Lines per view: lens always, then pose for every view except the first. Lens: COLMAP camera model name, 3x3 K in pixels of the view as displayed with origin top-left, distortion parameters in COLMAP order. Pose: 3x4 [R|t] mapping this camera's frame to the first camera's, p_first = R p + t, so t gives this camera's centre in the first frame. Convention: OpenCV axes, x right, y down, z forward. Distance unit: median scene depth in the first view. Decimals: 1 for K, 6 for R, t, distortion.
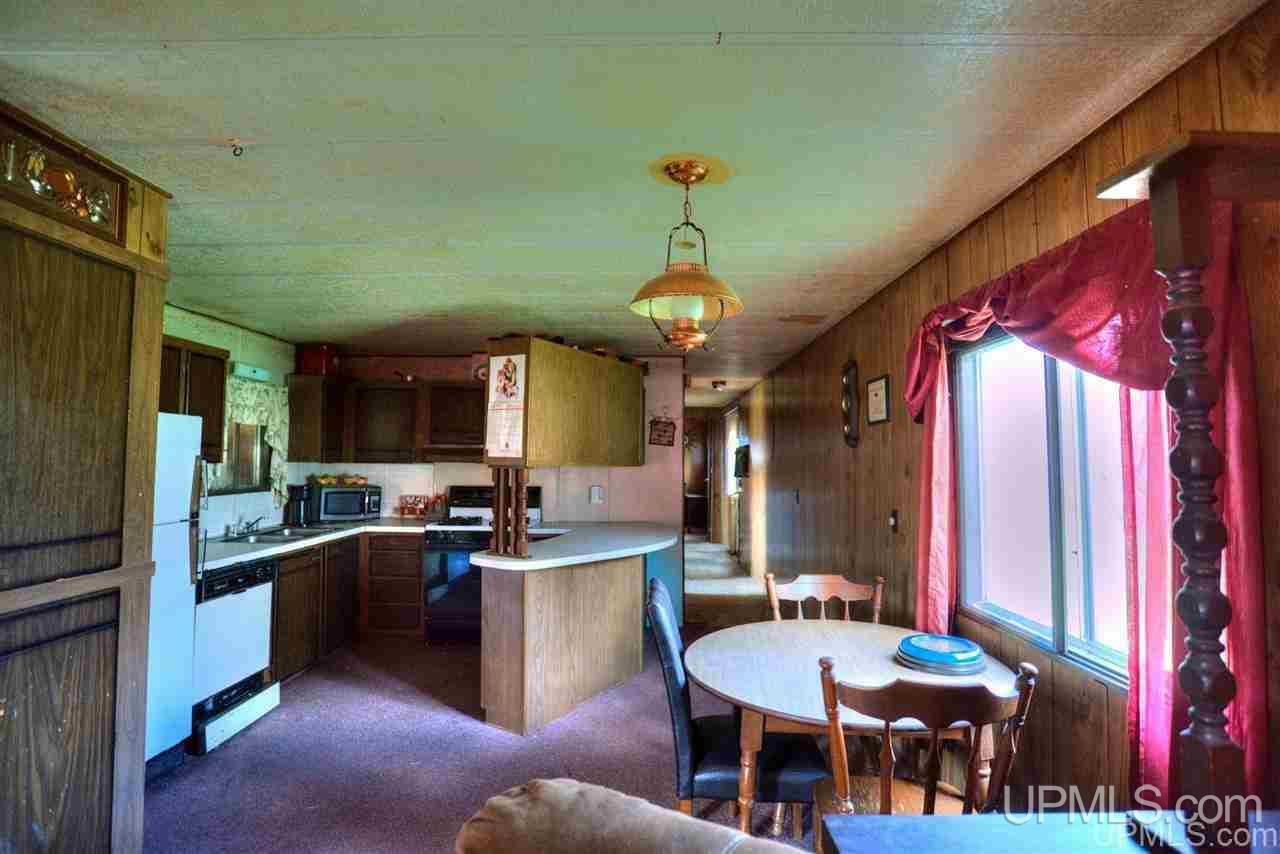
lens RADIAL K [[615.5, 0, 644.4], [0, 615.5, 410.6], [0, 0, 1]] dist [-0.078643, 0.034821]
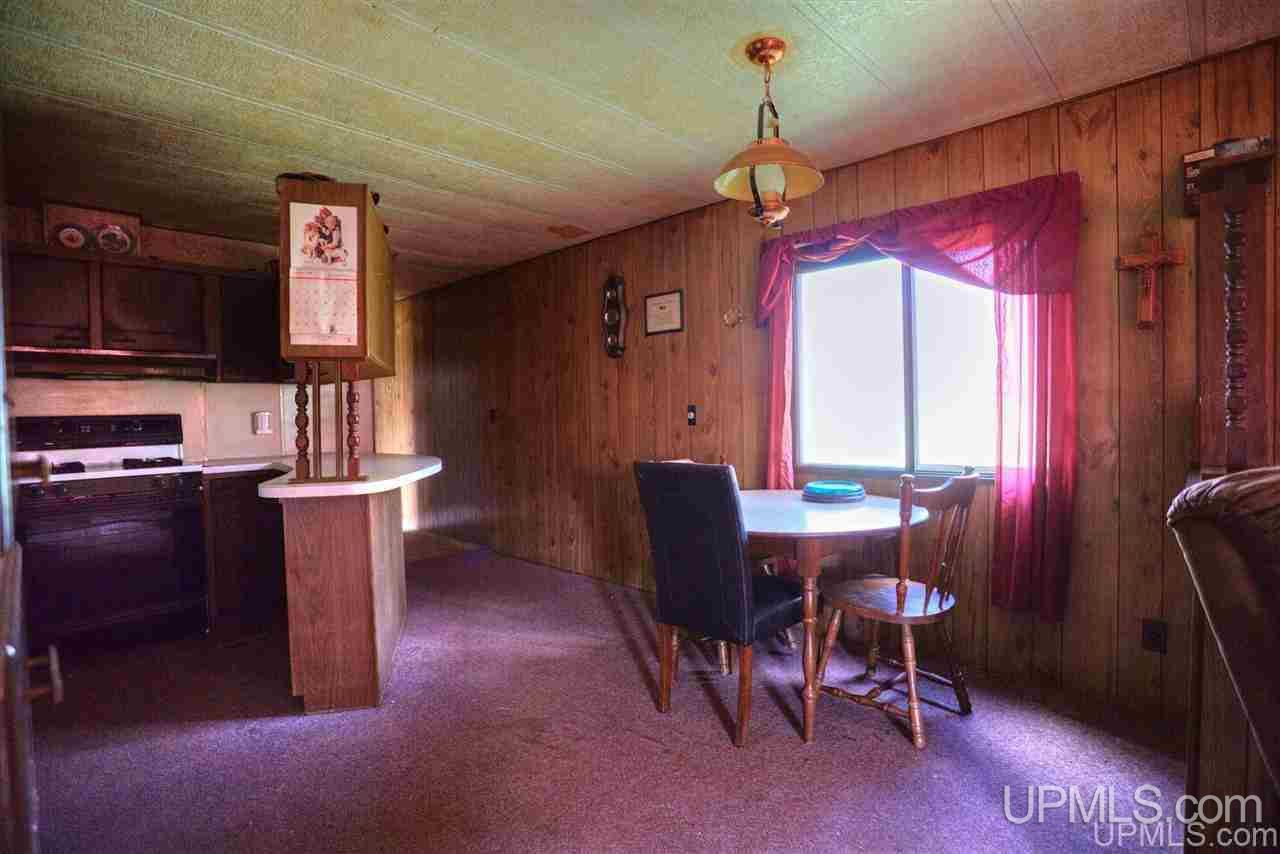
lens RADIAL K [[615.5, 0, 644.4], [0, 615.5, 410.6], [0, 0, 1]] dist [-0.078643, 0.034821]
pose [[0.692332, -0.024668, 0.721158, -0.483632], [-0.034383, 0.997152, 0.067117, 0.091985], [-0.720760, -0.071263, 0.689512, 0.234188]]
